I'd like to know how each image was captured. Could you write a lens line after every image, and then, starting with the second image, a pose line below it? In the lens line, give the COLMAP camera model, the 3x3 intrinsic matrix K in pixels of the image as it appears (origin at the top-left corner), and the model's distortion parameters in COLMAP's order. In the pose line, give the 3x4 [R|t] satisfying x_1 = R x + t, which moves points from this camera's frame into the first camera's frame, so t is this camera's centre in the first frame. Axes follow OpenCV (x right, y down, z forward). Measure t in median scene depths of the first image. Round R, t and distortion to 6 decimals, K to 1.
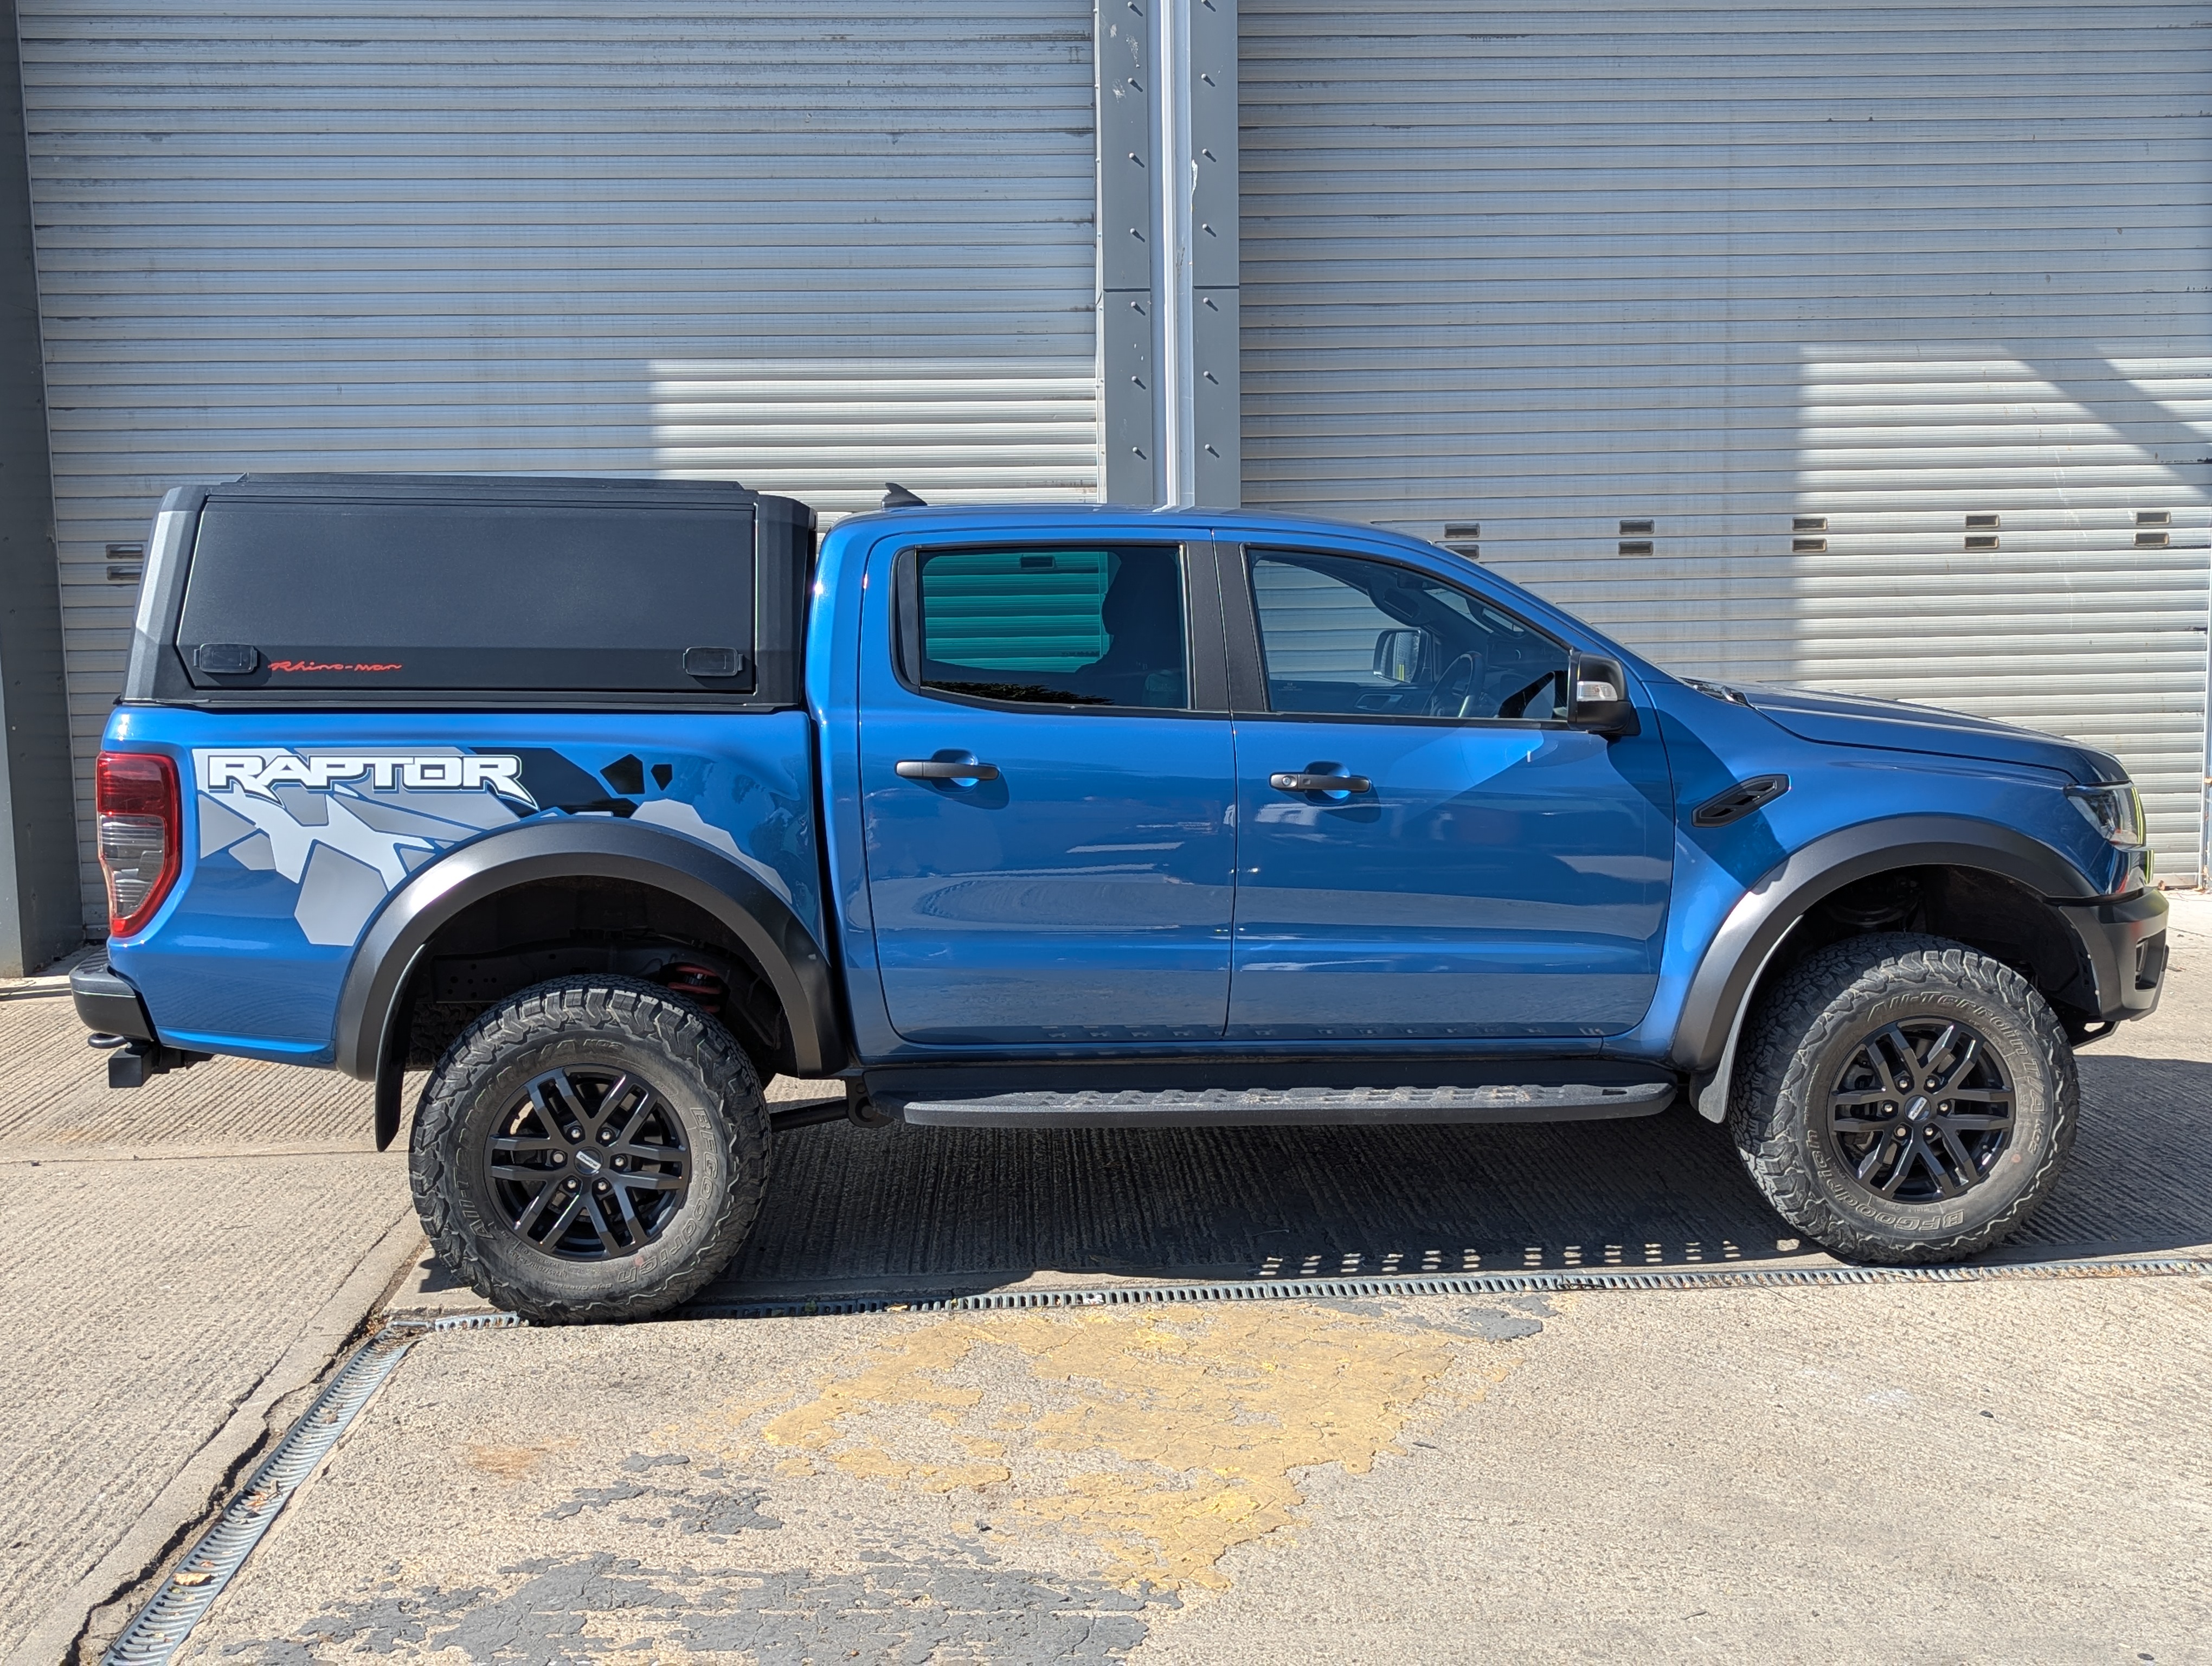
lens RADIAL K [[2229.8, 0, 1108.0], [0, 2229.8, 799.2], [0, 0, 1]] dist [0.022239, -0.030866]
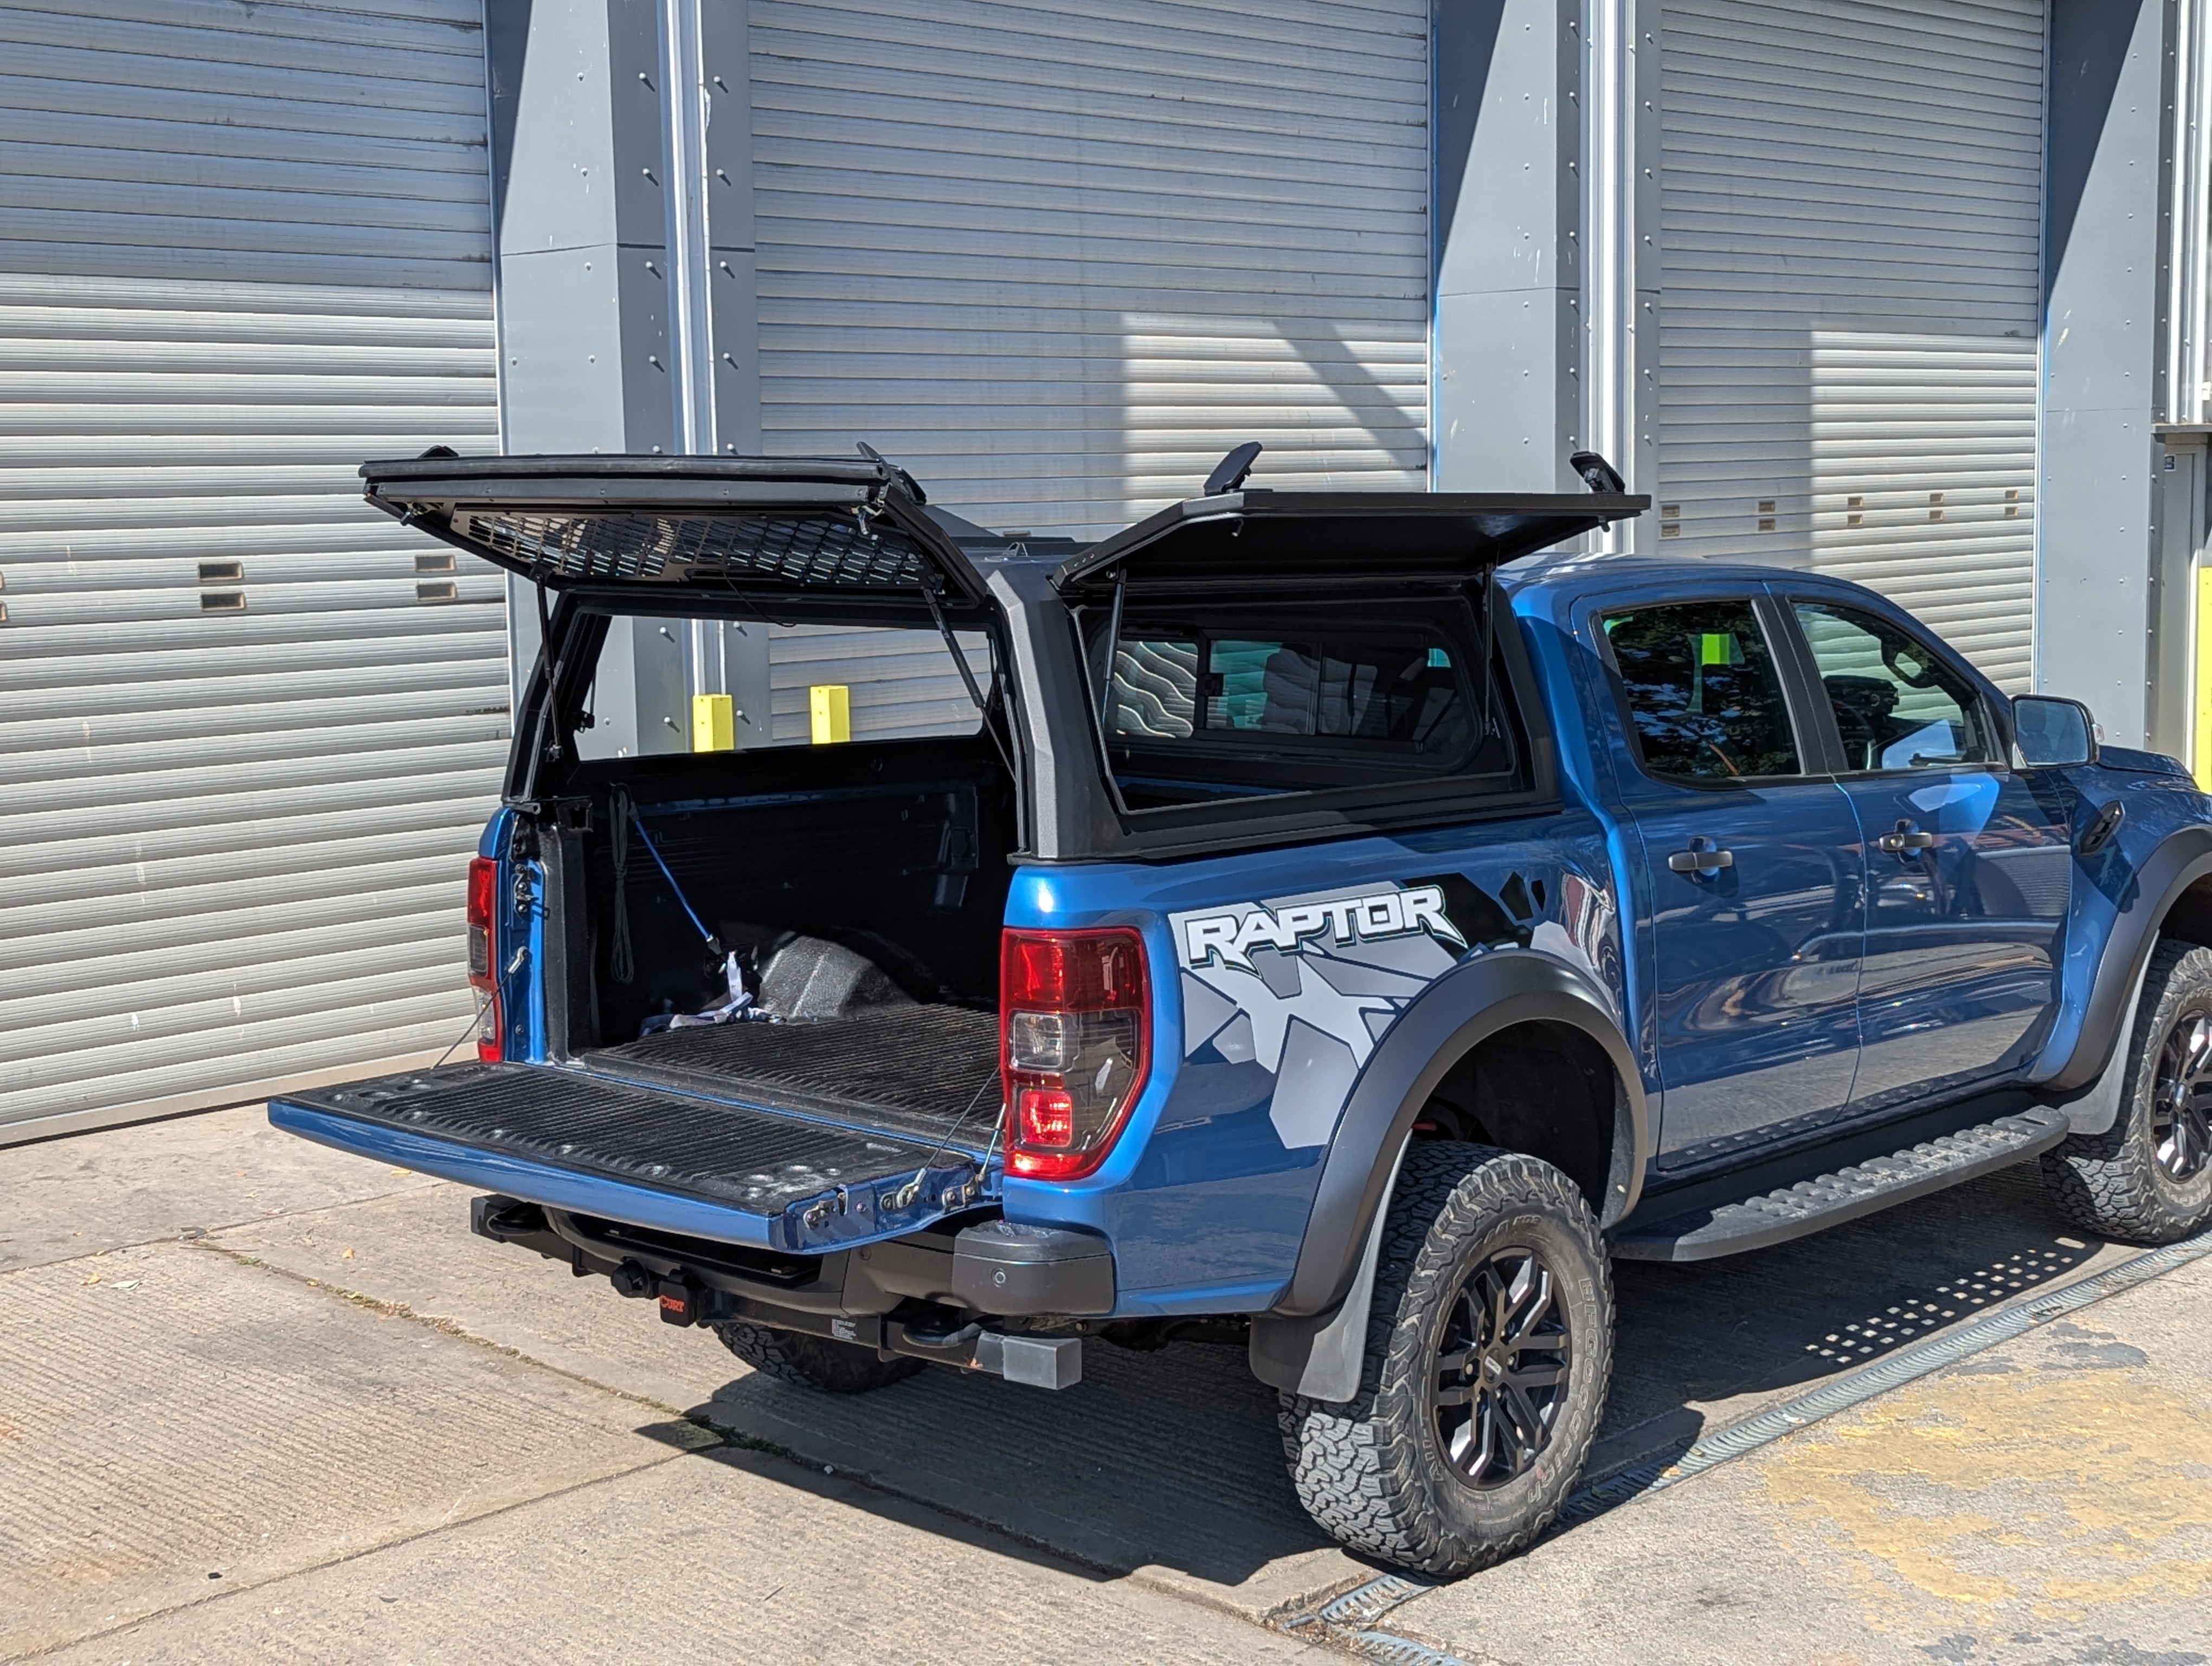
lens RADIAL K [[2884.1, 0, 1146.6], [0, 2884.1, 836.2], [0, 0, 1]] dist [0.157731, -0.441810]
pose [[0.754020, -0.075841, 0.652459, -1.026250], [0.068470, 0.996976, 0.036759, -0.082977], [-0.653273, 0.016956, 0.756932, 0.267791]]
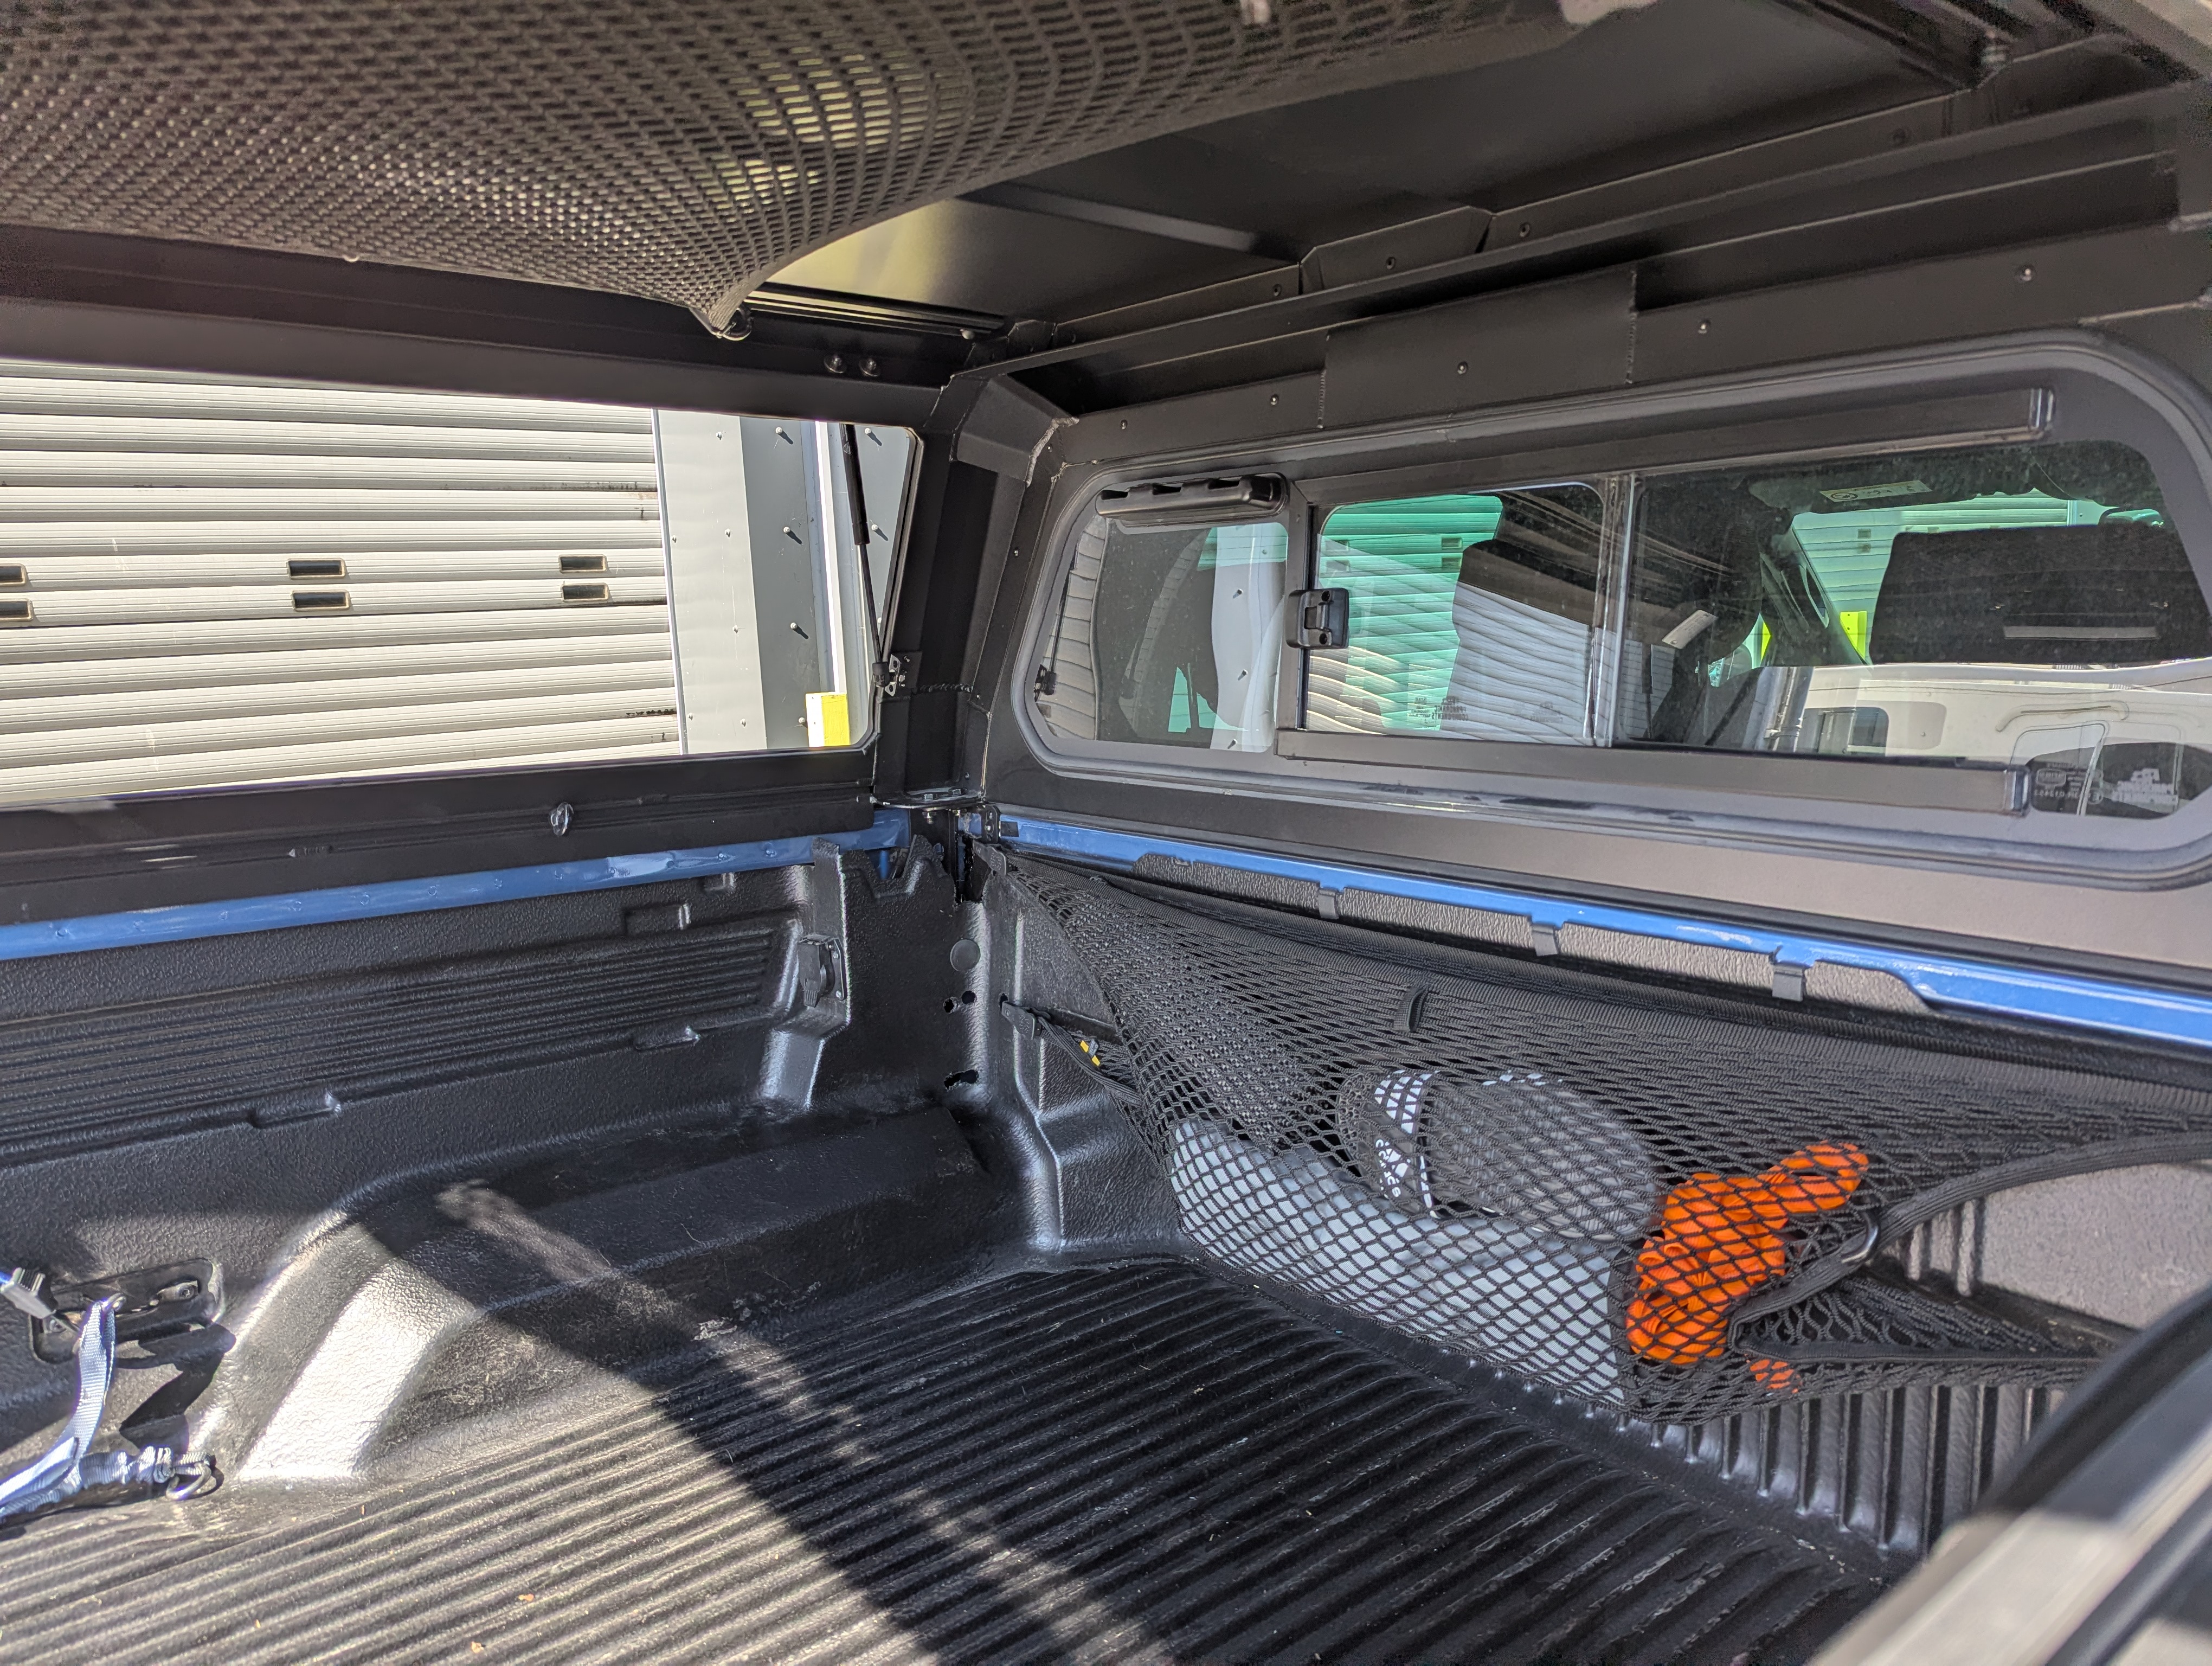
lens RADIAL K [[1553.4, 0, 1106.0], [0, 1553.4, 833.0], [0, 0, 1]] dist [0.025794, -0.003620]
pose [[0.852492, -0.099778, 0.513129, -0.330878], [0.080821, 0.994969, 0.059199, -0.082602], [-0.516454, -0.008995, 0.856268, 1.012252]]
